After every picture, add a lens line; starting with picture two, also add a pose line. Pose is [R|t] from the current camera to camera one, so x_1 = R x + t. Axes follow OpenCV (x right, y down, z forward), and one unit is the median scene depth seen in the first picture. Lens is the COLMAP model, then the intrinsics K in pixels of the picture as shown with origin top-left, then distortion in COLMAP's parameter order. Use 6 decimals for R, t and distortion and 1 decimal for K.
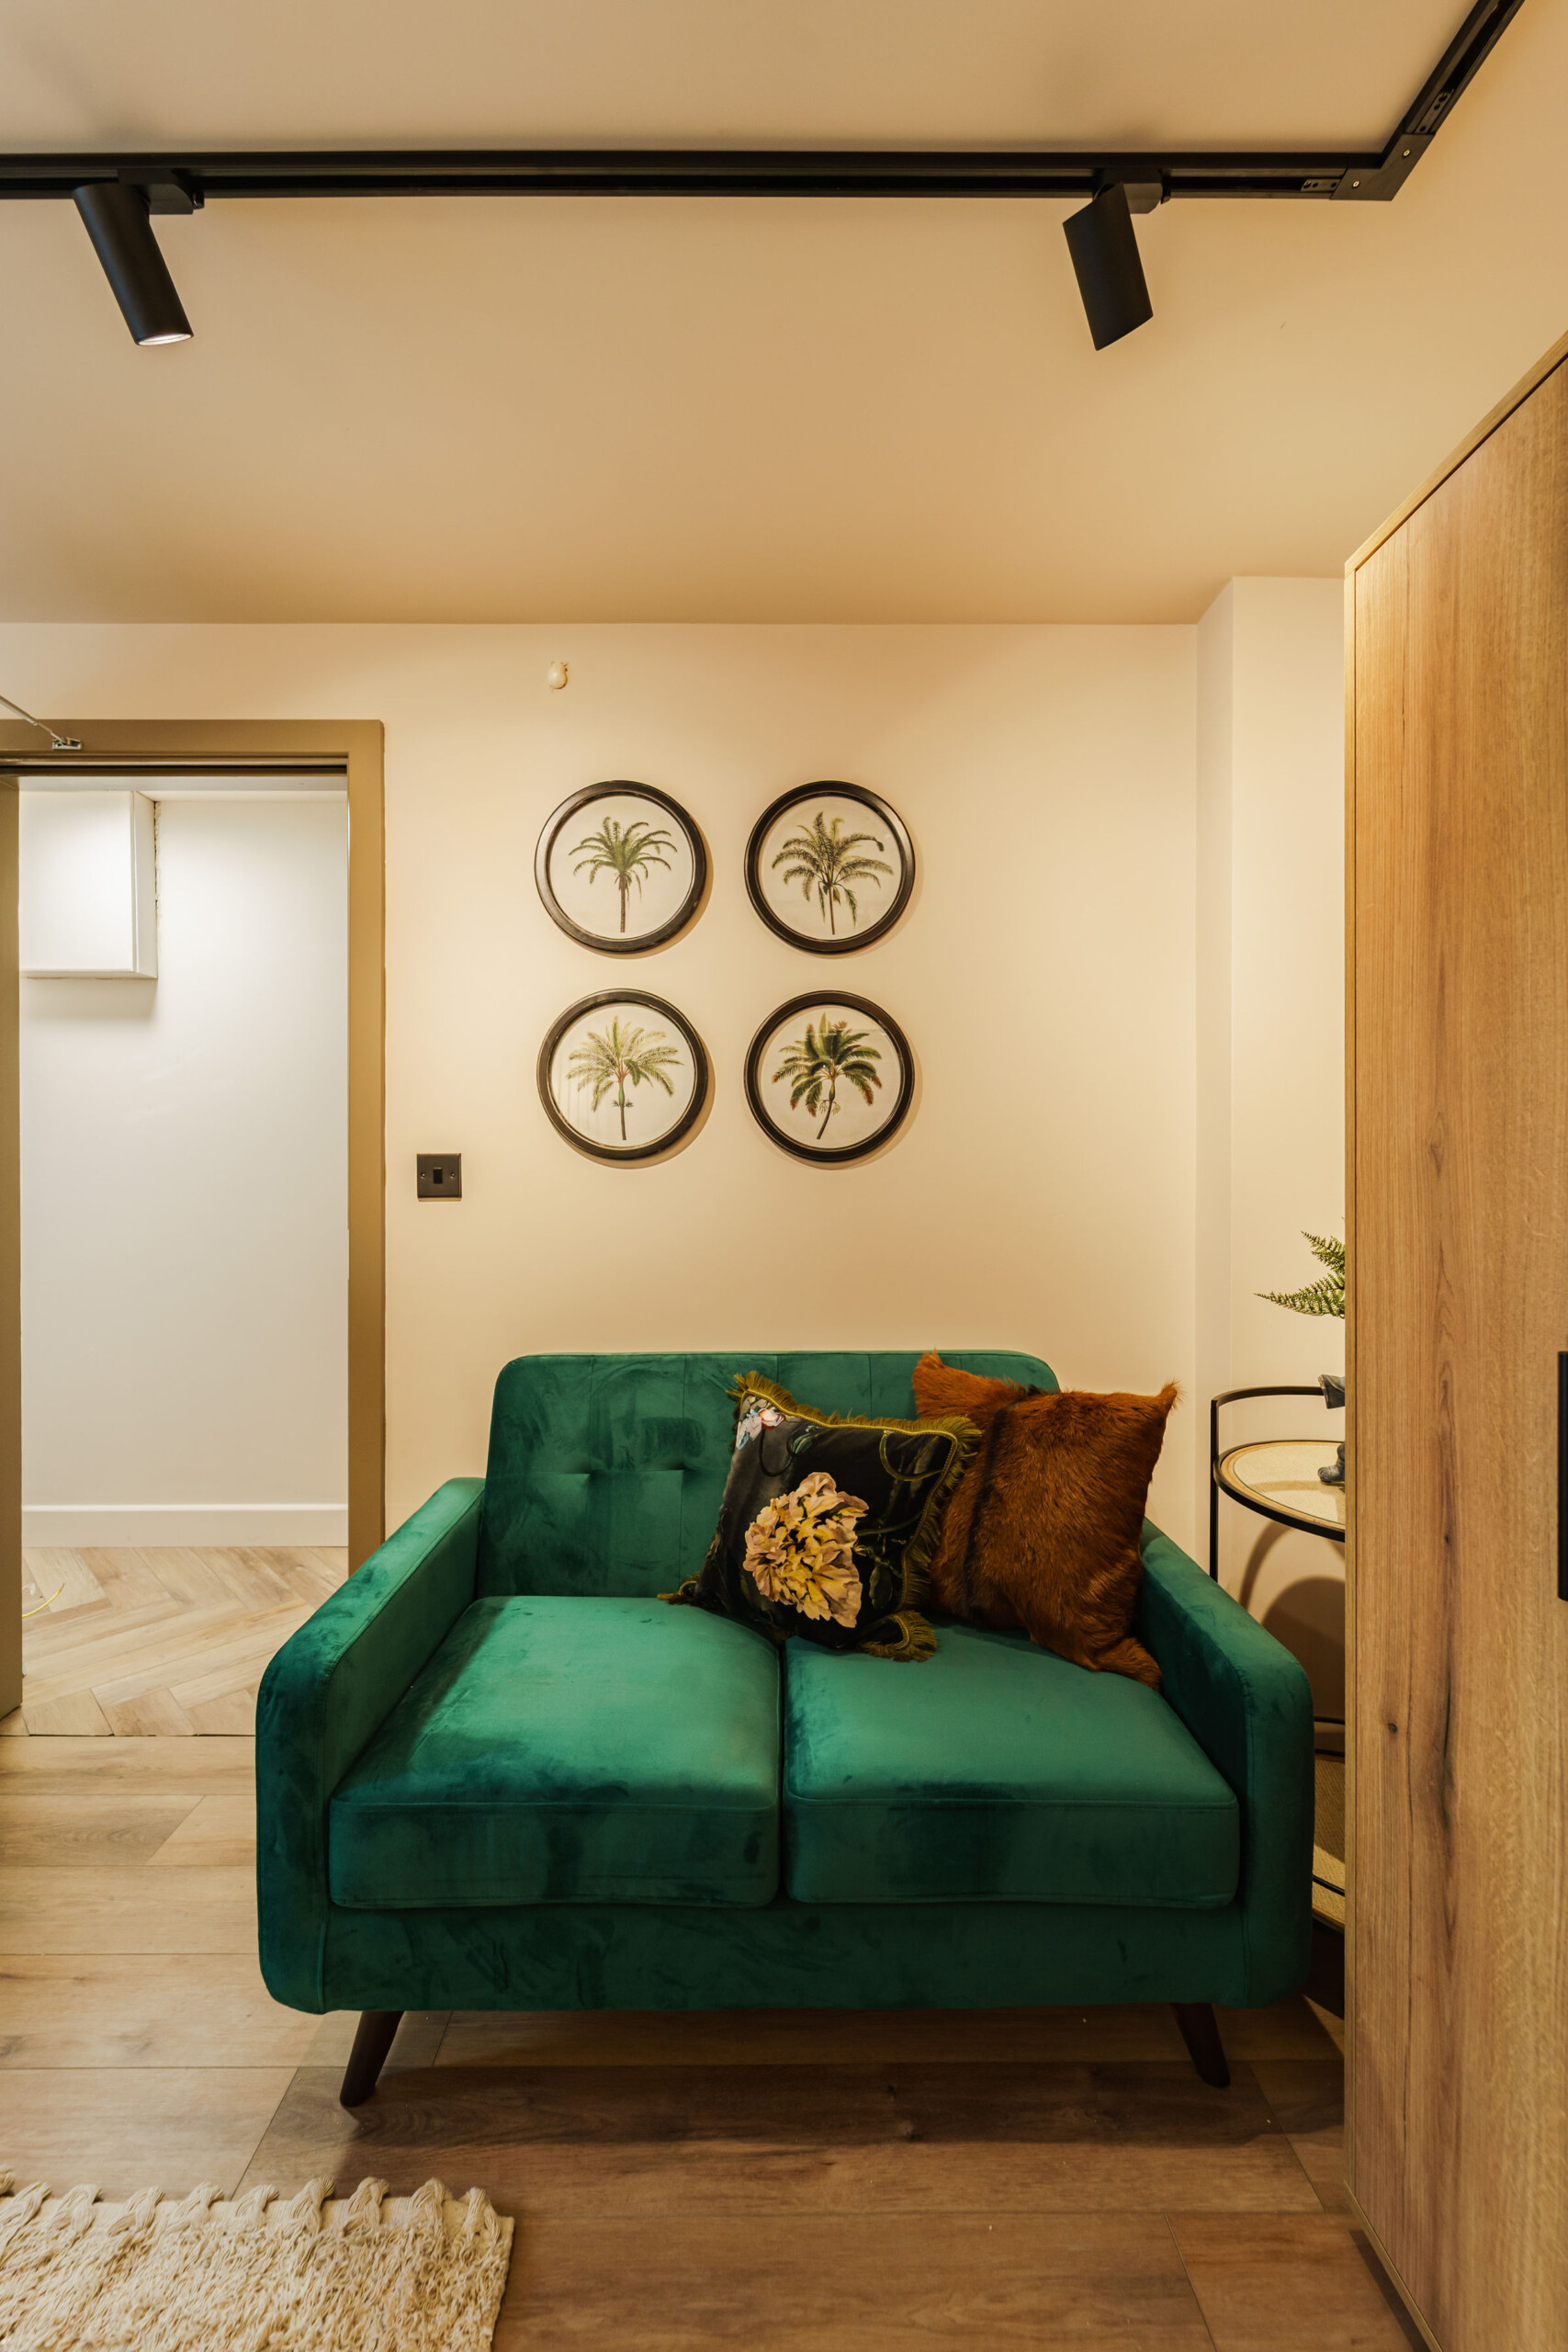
lens RADIAL K [[943.3, 0, 785.0], [0, 943.3, 1165.4], [0, 0, 1]] dist [-0.003170, -0.000525]
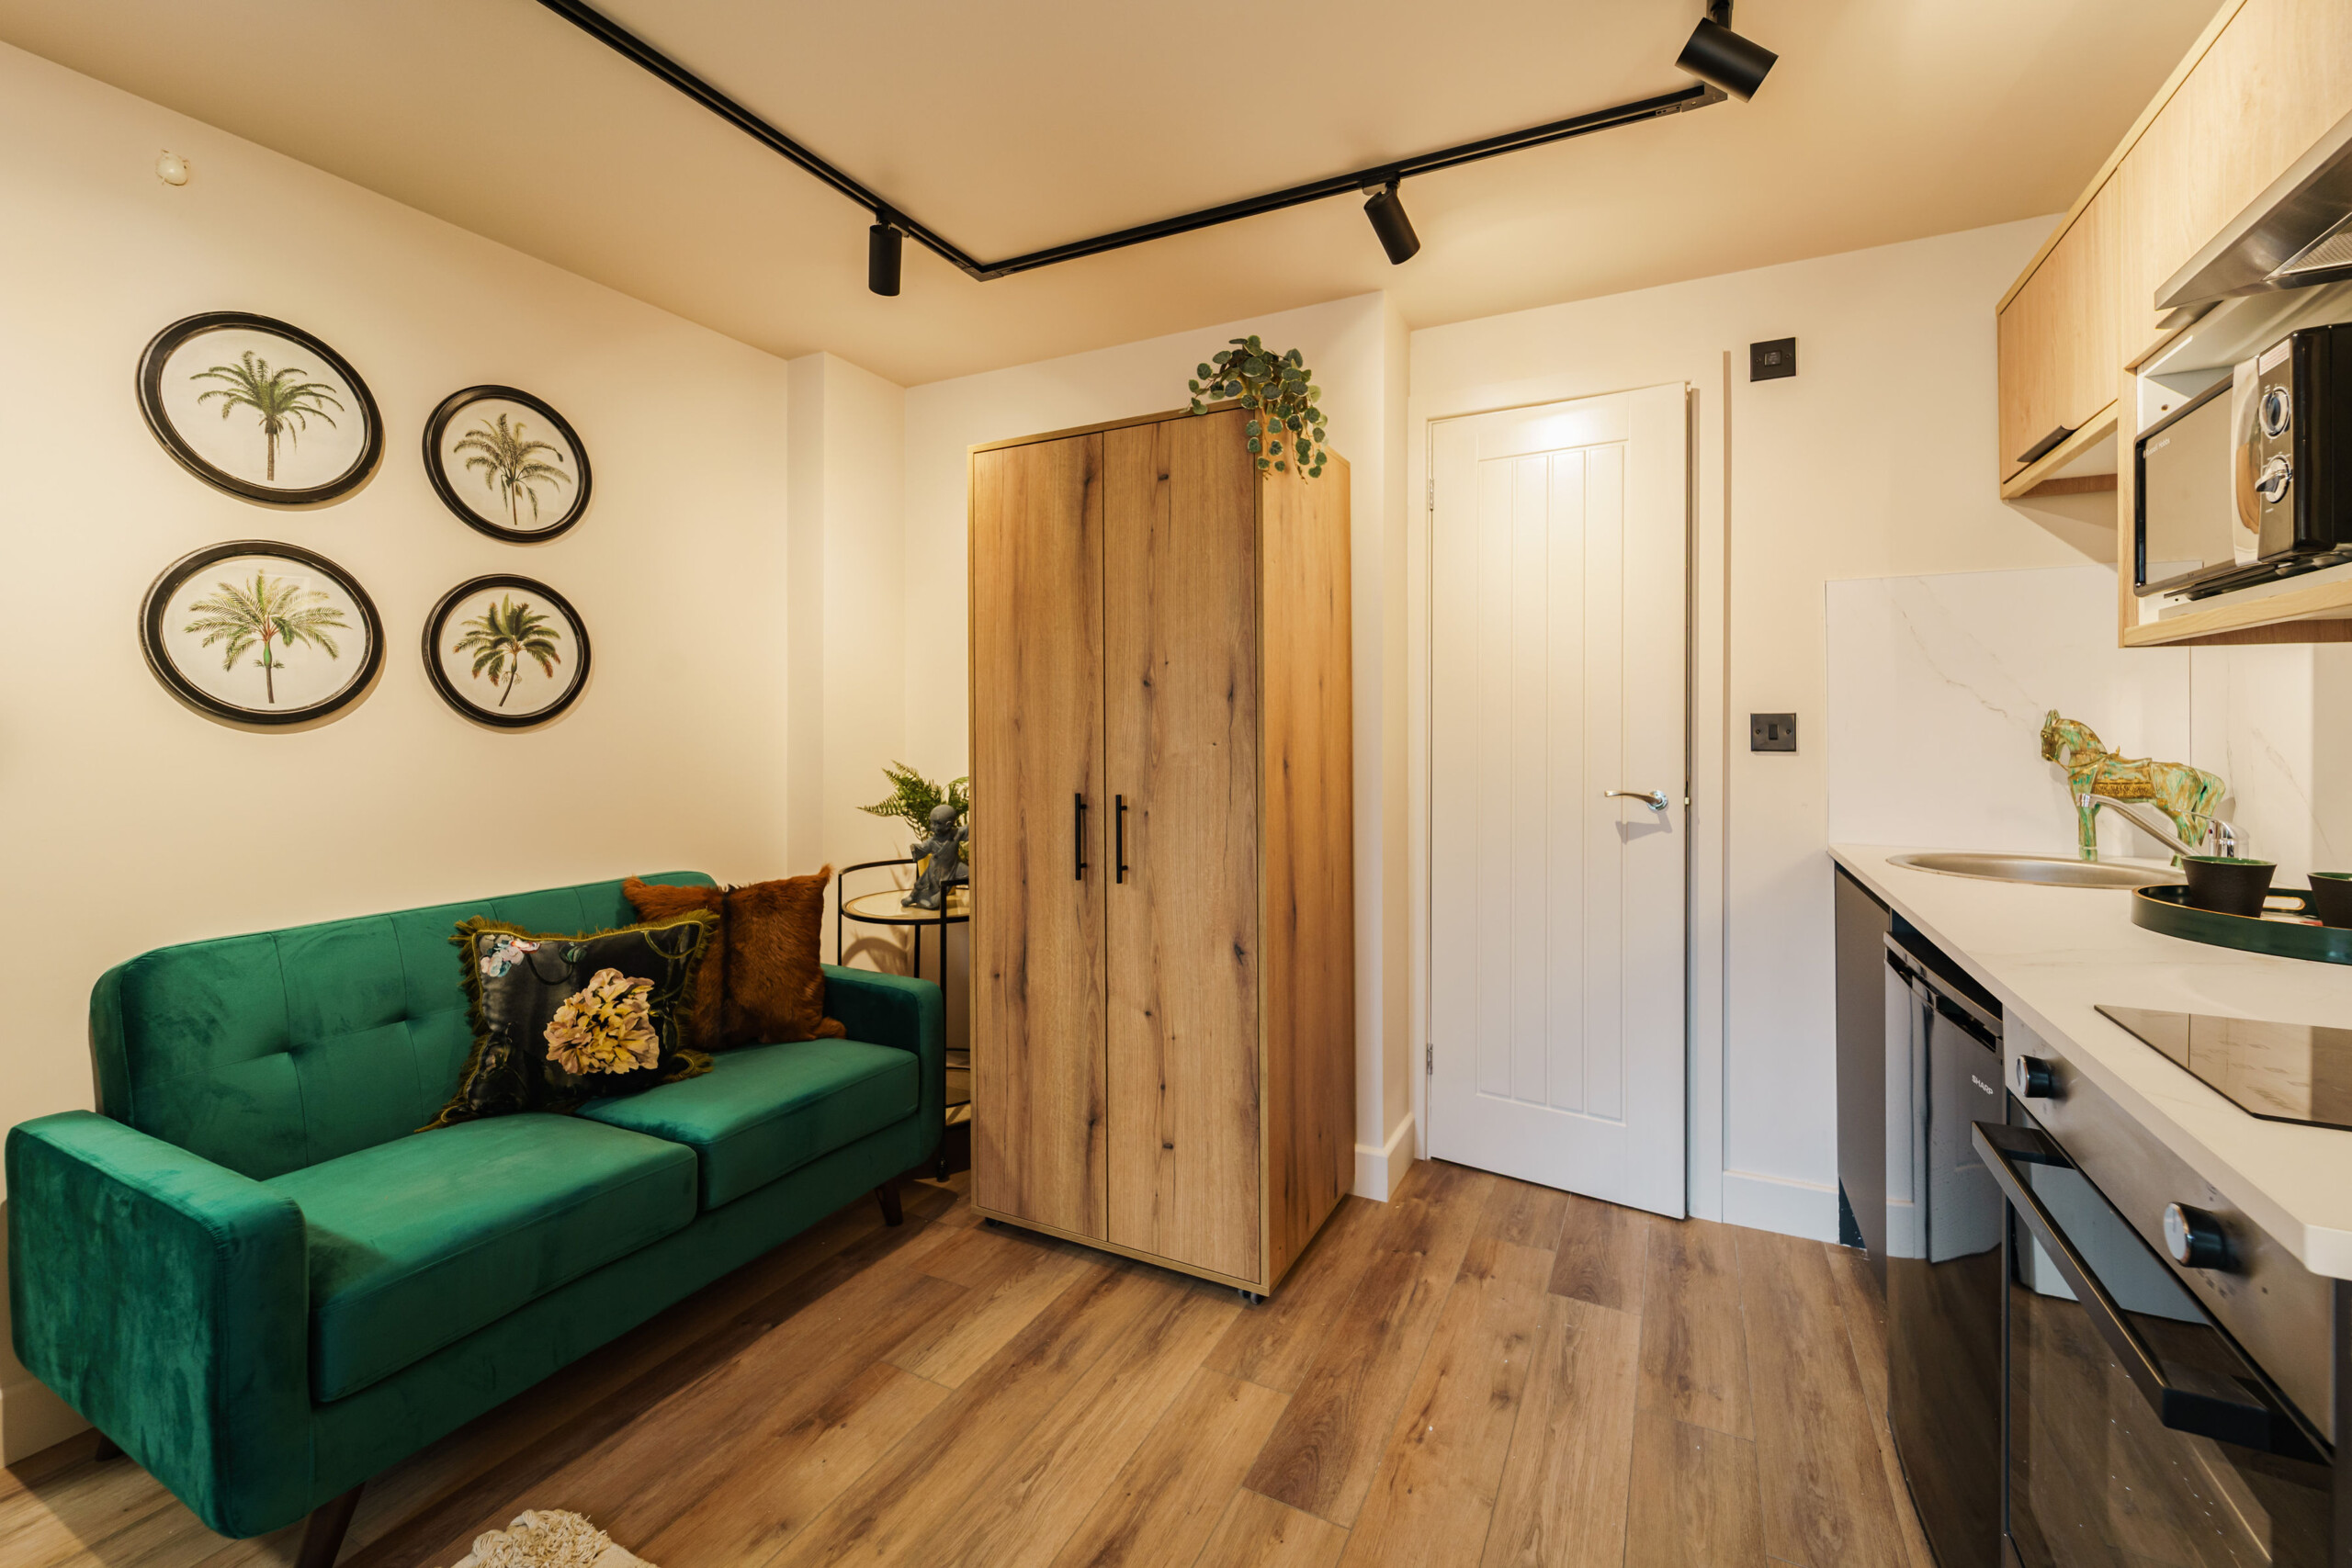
lens RADIAL K [[979.8, 0, 1178.2], [0, 979.8, 733.8], [0, 0, 1]] dist [-0.000603, -0.000104]
pose [[0.474167, -0.004994, 0.880421, -0.766063], [0.003564, 0.999987, 0.003753, 0.003739], [-0.880427, 0.001359, 0.474179, -0.316940]]
